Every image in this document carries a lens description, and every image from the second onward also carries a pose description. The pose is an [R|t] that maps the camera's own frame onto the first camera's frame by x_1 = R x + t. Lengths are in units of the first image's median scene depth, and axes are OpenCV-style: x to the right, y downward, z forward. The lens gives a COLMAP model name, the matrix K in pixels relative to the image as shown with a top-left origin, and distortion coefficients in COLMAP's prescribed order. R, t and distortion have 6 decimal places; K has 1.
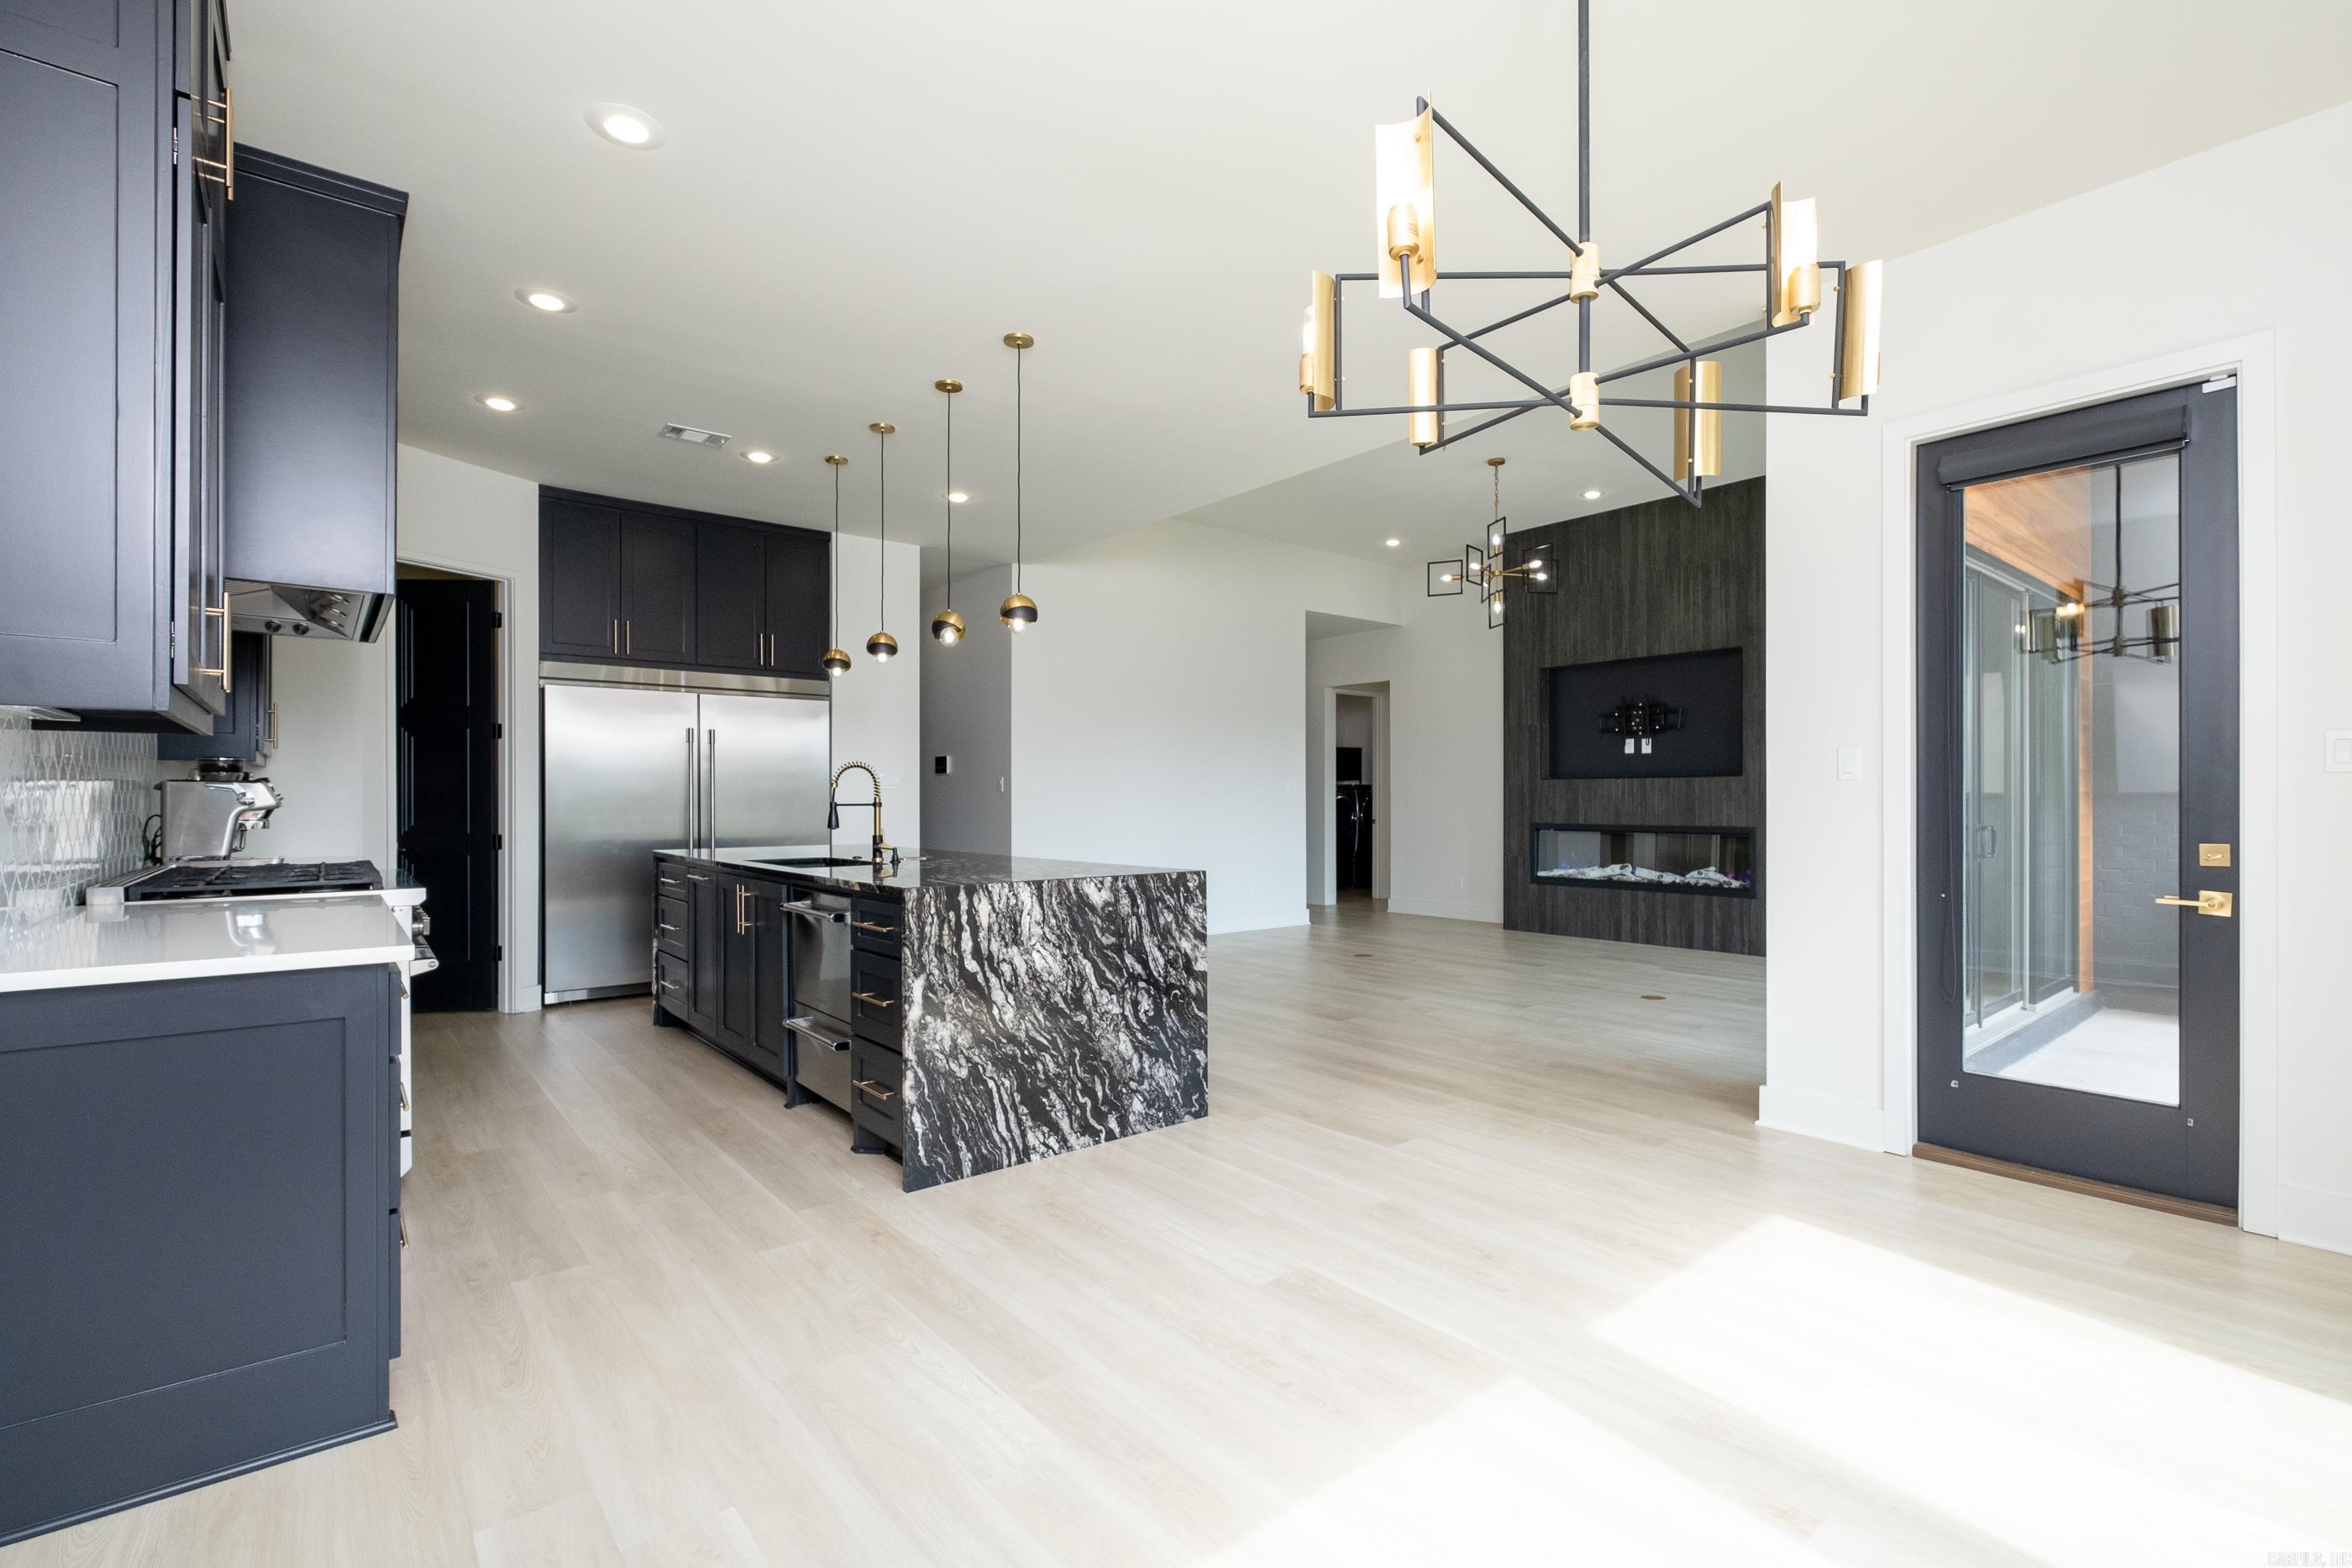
lens RADIAL K [[1046.4, 0, 1180.8], [0, 1046.4, 790.6], [0, 0, 1]] dist [-0.002372, -0.002830]
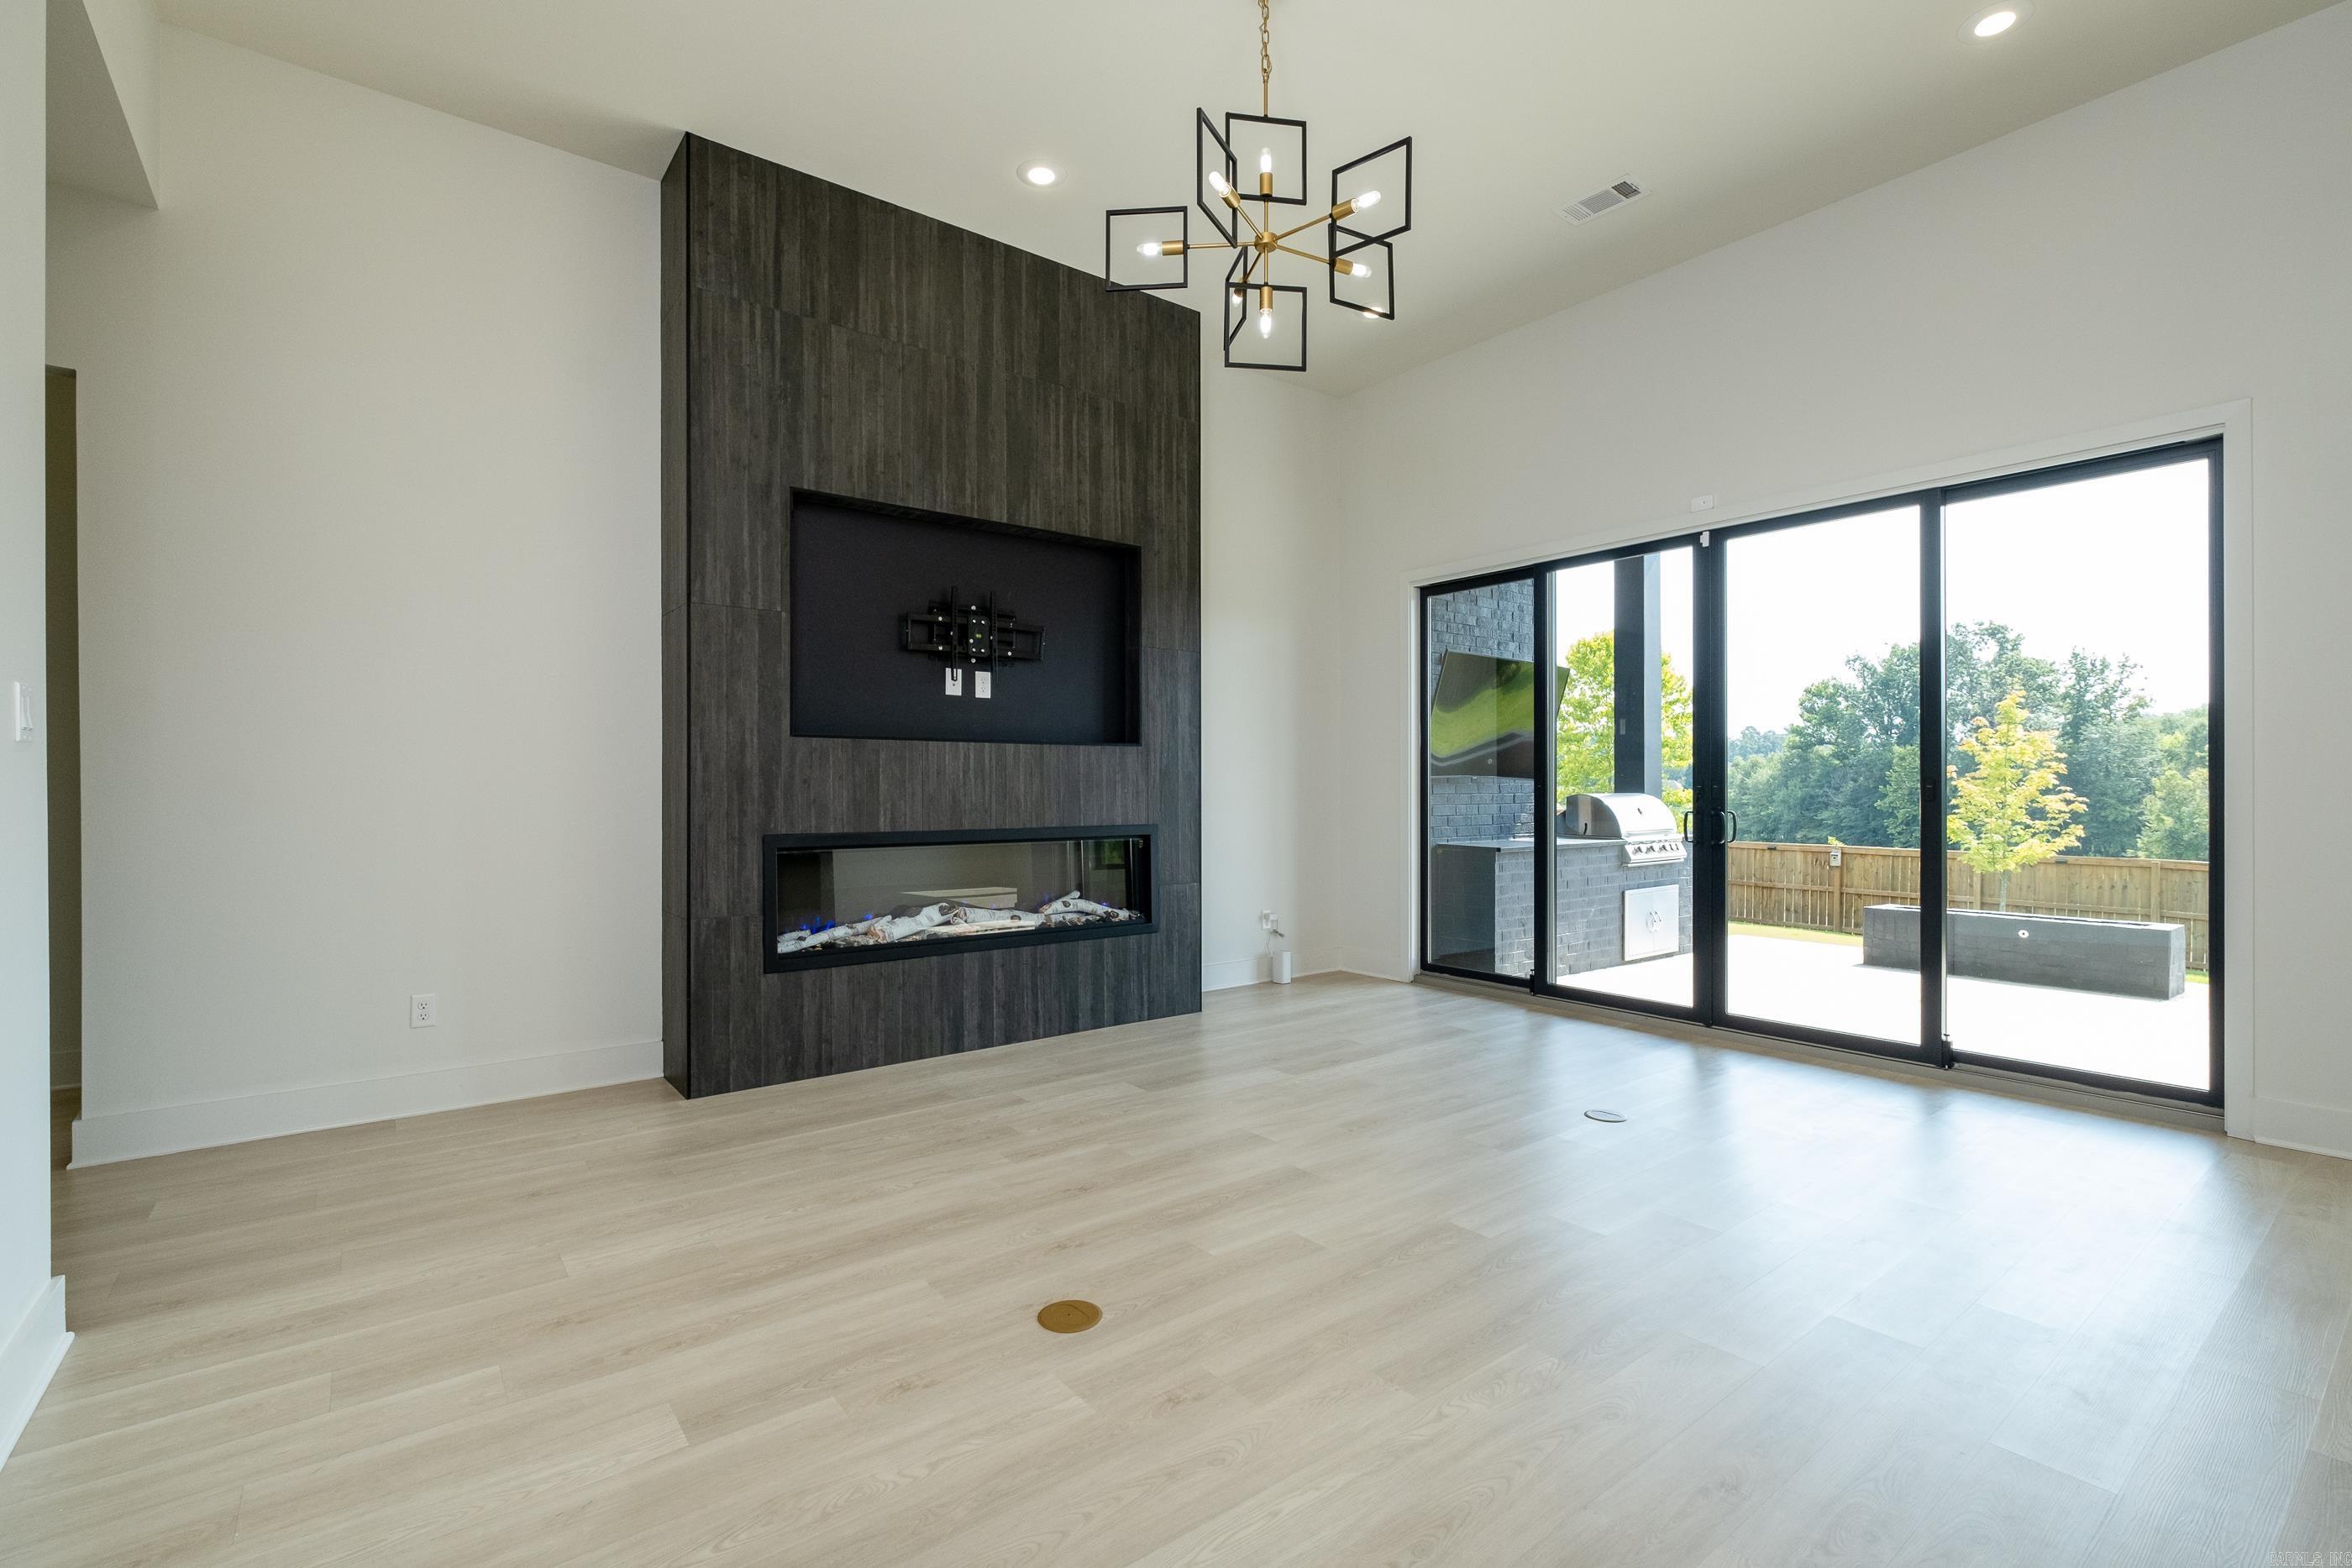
lens RADIAL K [[1046.4, 0, 1173.7], [0, 1046.4, 787.3], [0, 0, 1]] dist [-0.002372, -0.002830]
pose [[0.026176, 0.000430, 0.999657, -0.190205], [-0.006261, 0.999980, -0.000266, 0.019591], [-0.999638, -0.006252, 0.026179, 1.619887]]
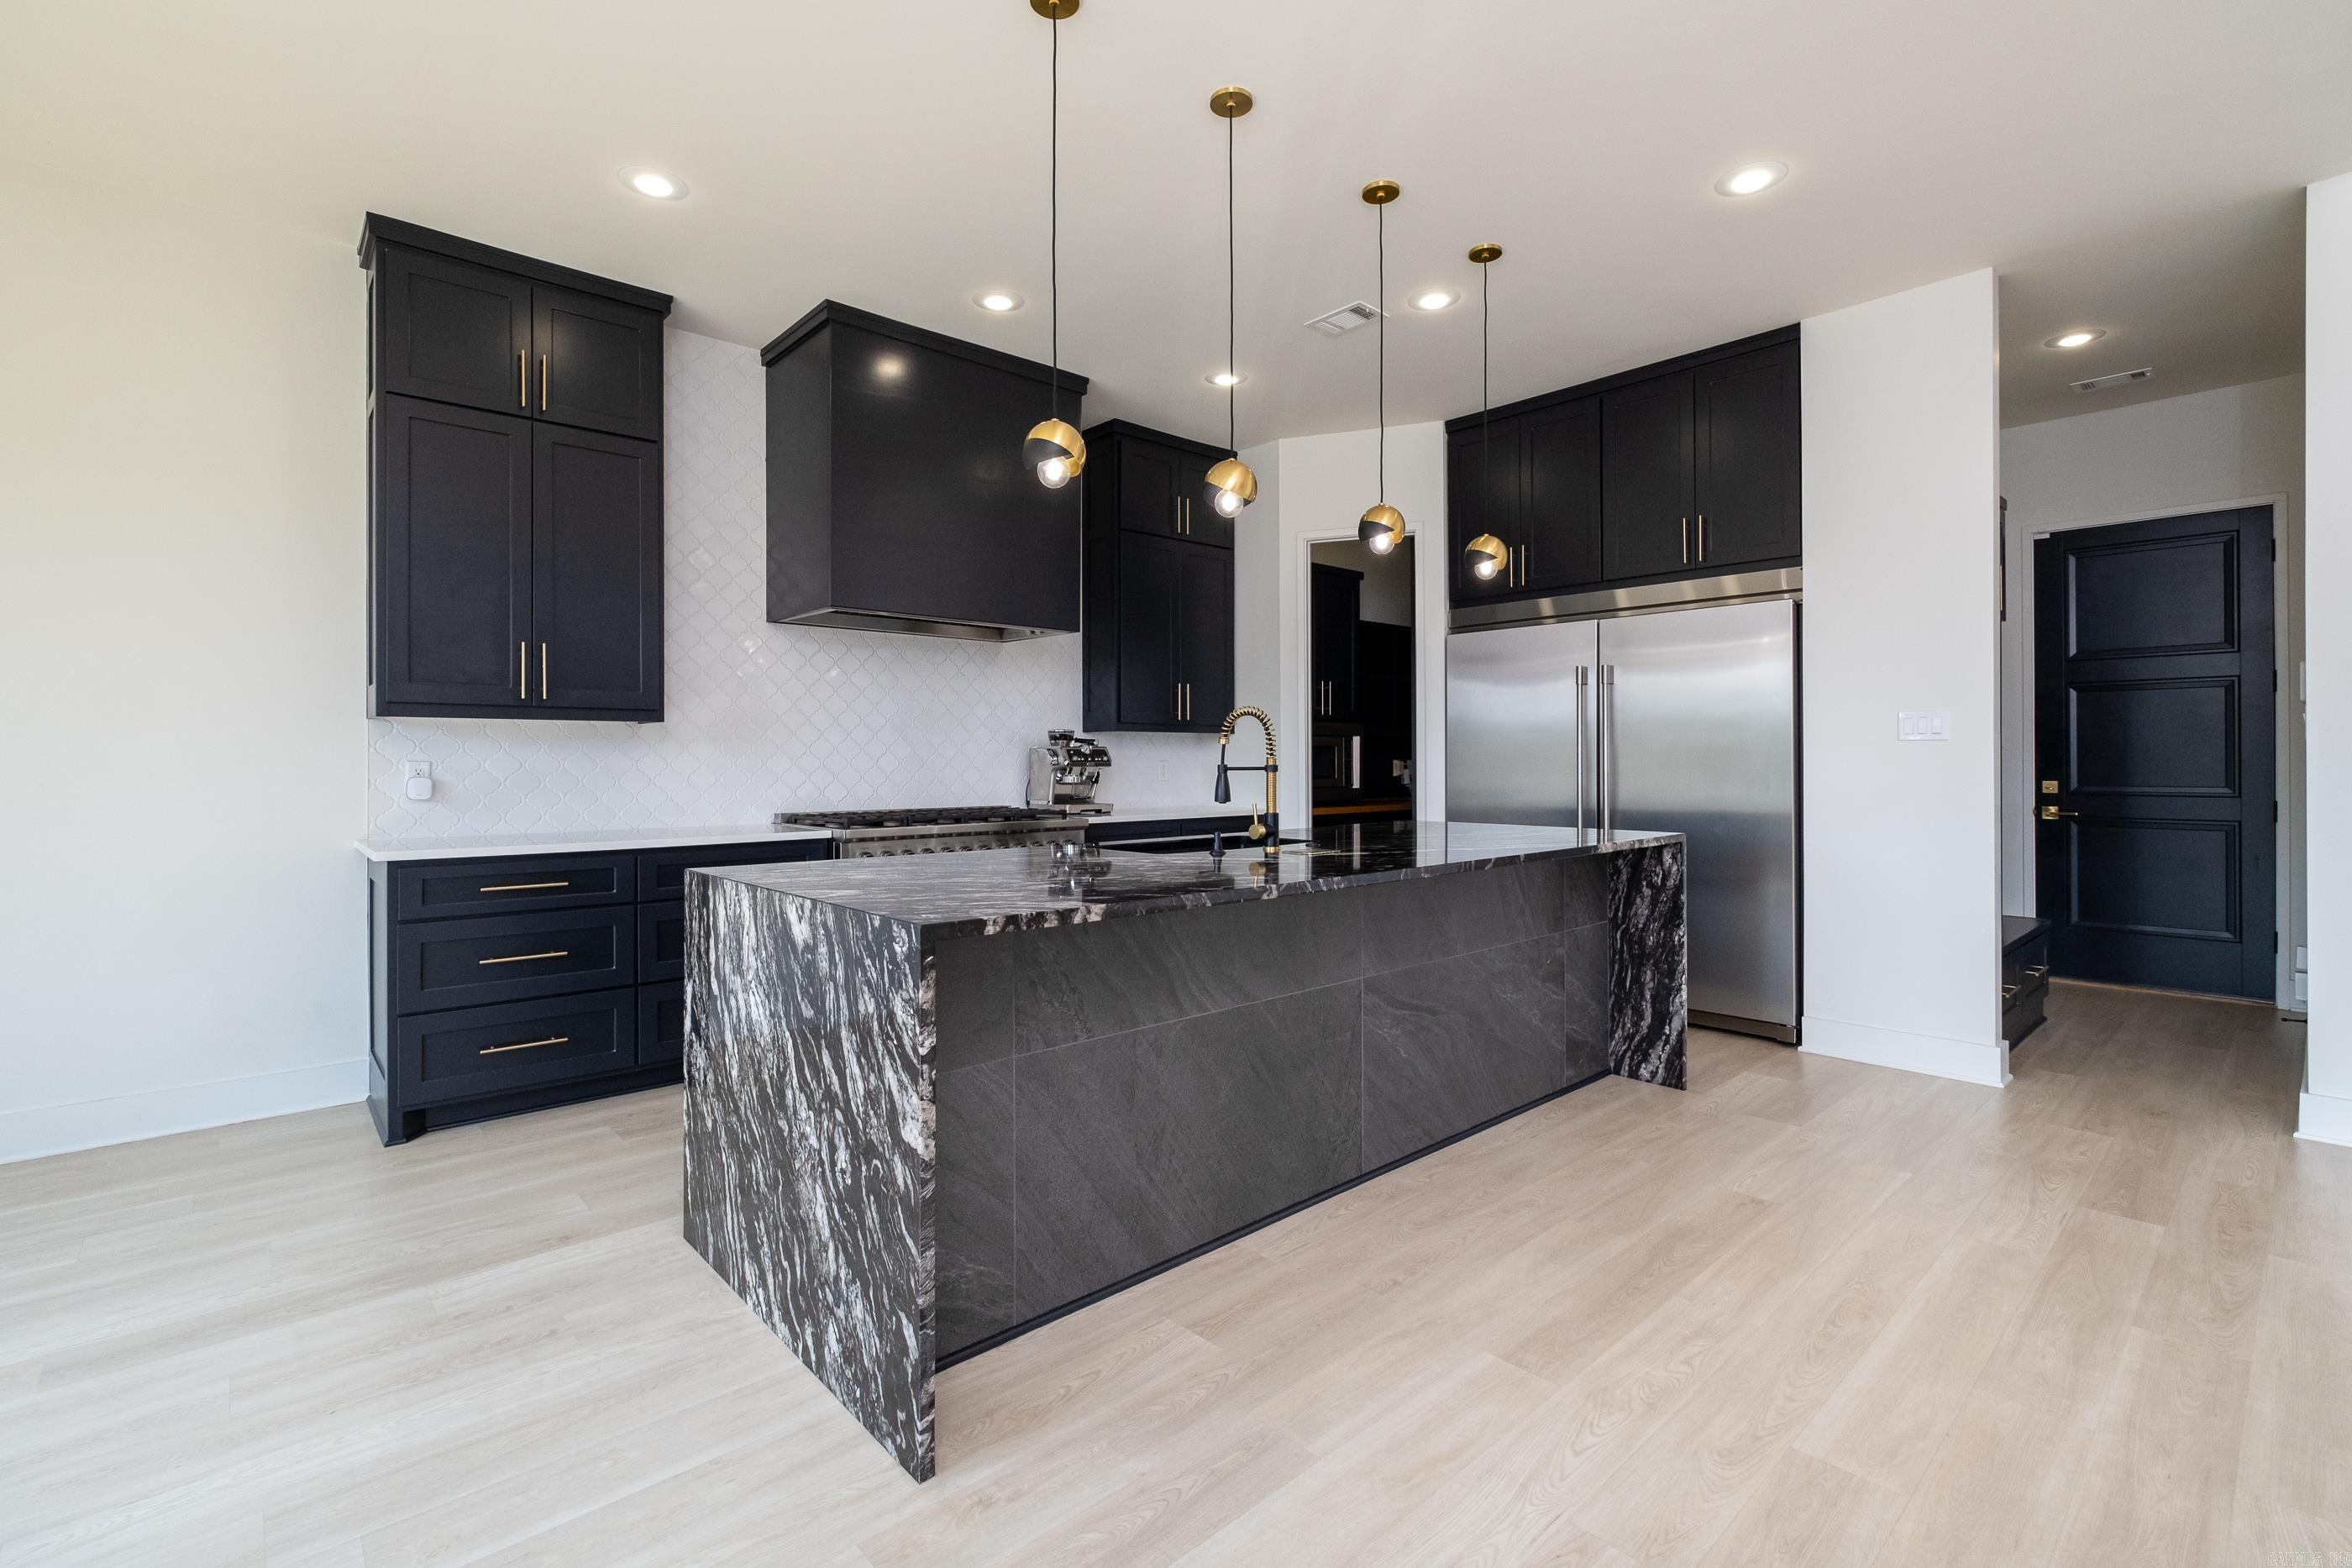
lens RADIAL K [[1046.4, 0, 1175.0], [0, 1046.4, 757.4], [0, 0, 1]] dist [-0.002372, -0.002830]
pose [[0.044535, -0.001493, -0.999007, 0.390451], [0.009607, 0.999953, -0.001066, 0.006239], [0.998962, -0.009550, 0.044547, 0.906892]]
